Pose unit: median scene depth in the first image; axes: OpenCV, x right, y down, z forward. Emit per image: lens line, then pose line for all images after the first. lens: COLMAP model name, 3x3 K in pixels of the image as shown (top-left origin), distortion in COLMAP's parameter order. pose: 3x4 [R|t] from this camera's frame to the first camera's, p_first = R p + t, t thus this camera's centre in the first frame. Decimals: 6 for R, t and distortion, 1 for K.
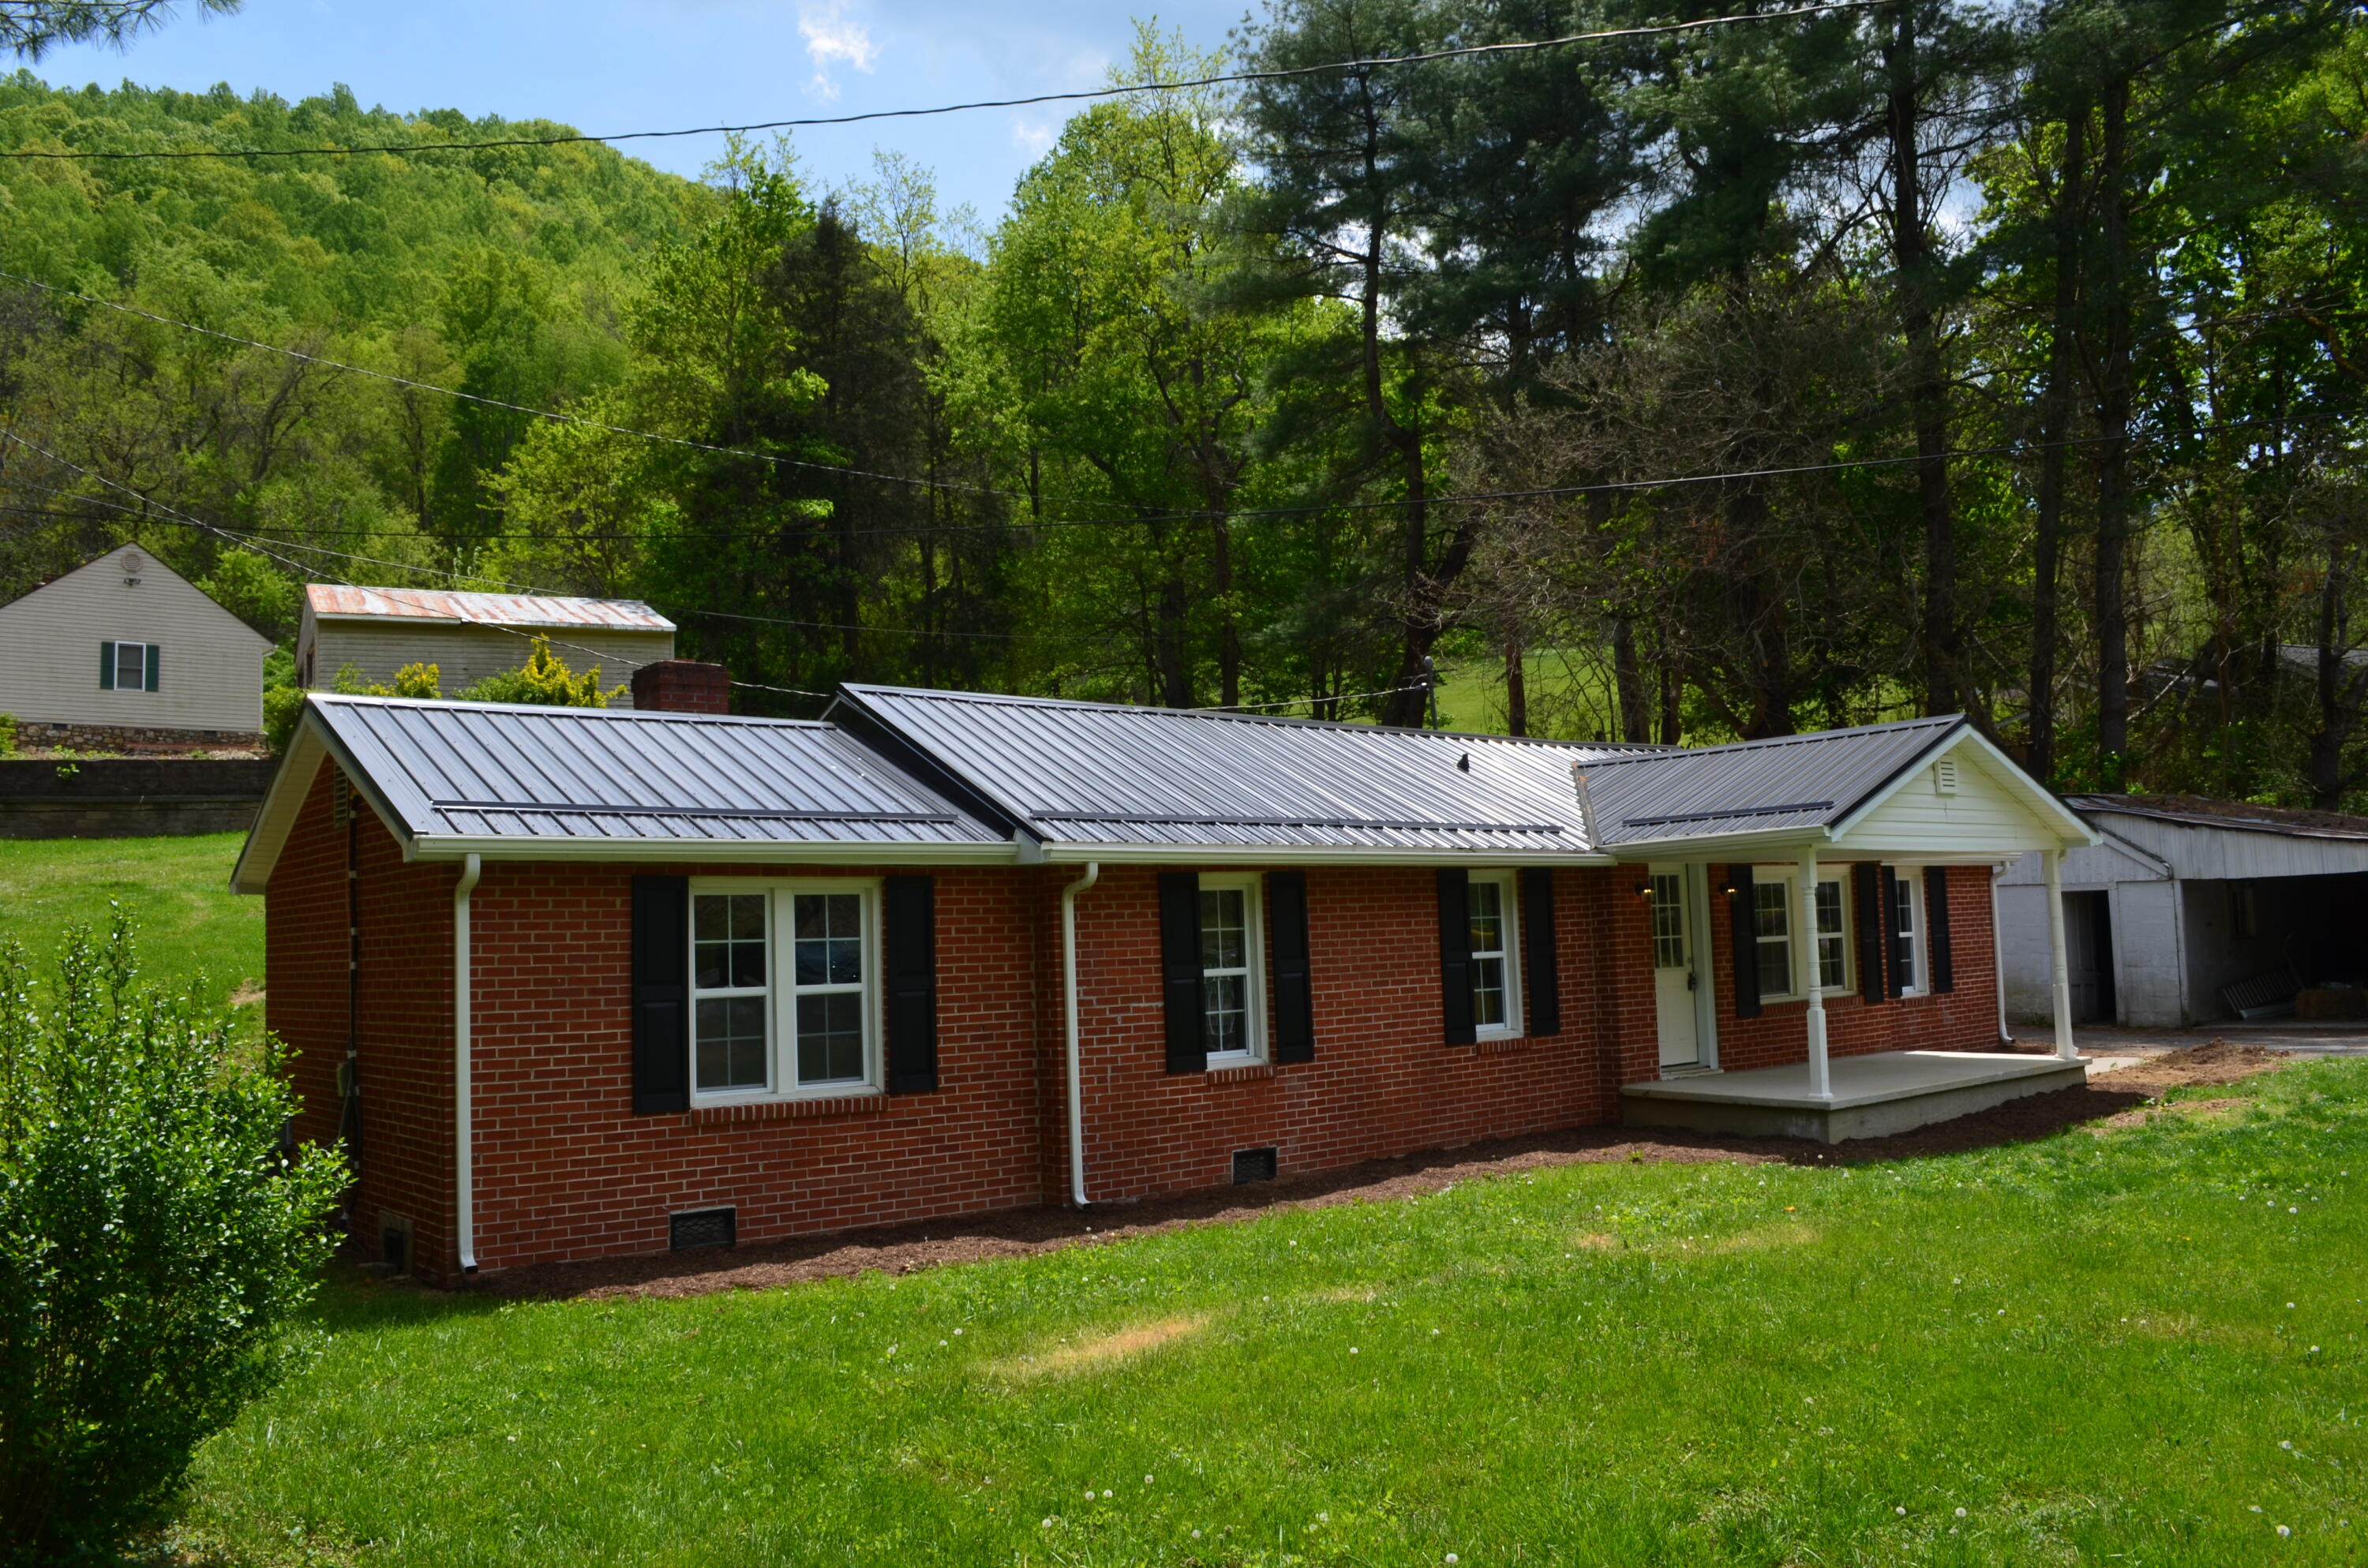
lens RADIAL K [[1860.3, 0, 1184.0], [0, 1860.3, 784.0], [0, 0, 1]] dist [-0.077857, -0.001126]
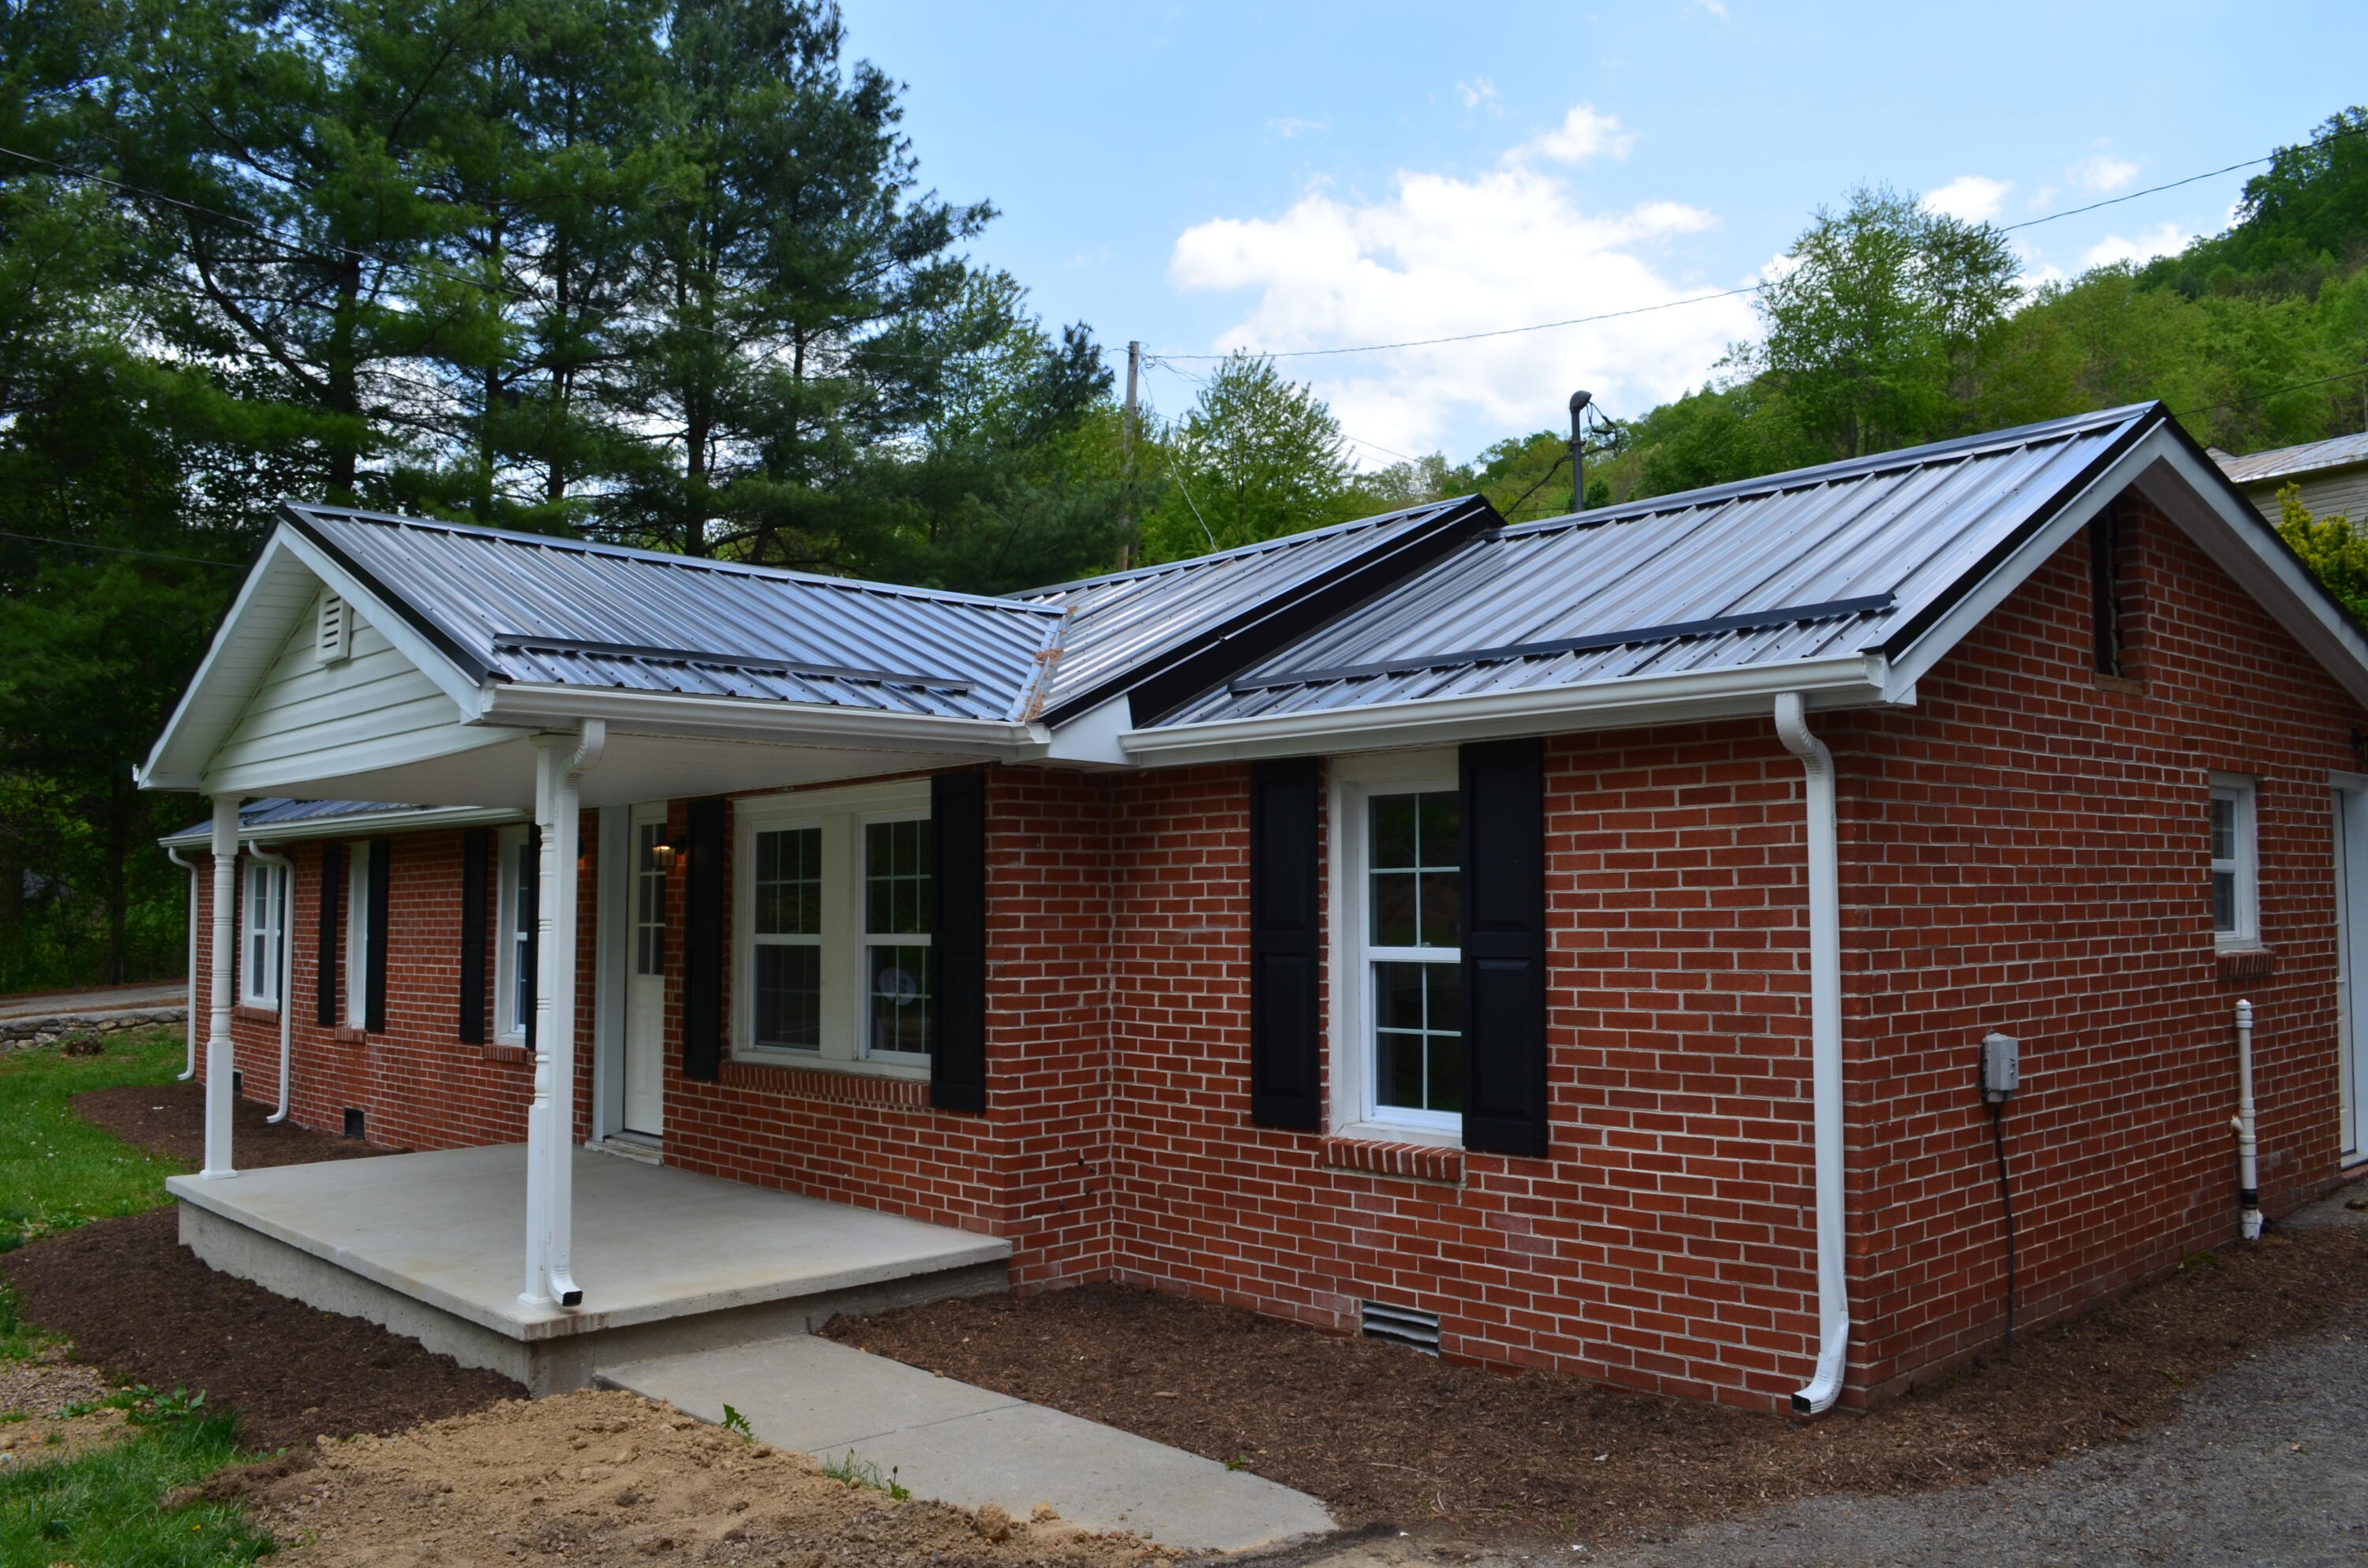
lens RADIAL K [[1860.3, 0, 1184.0], [0, 1860.3, 784.0], [0, 0, 1]] dist [-0.077857, -0.001126]
pose [[0.070037, -0.032934, -0.997001, 0.953633], [0.088250, 0.995741, -0.026693, 0.073812], [0.993633, -0.086116, 0.072646, 1.226306]]
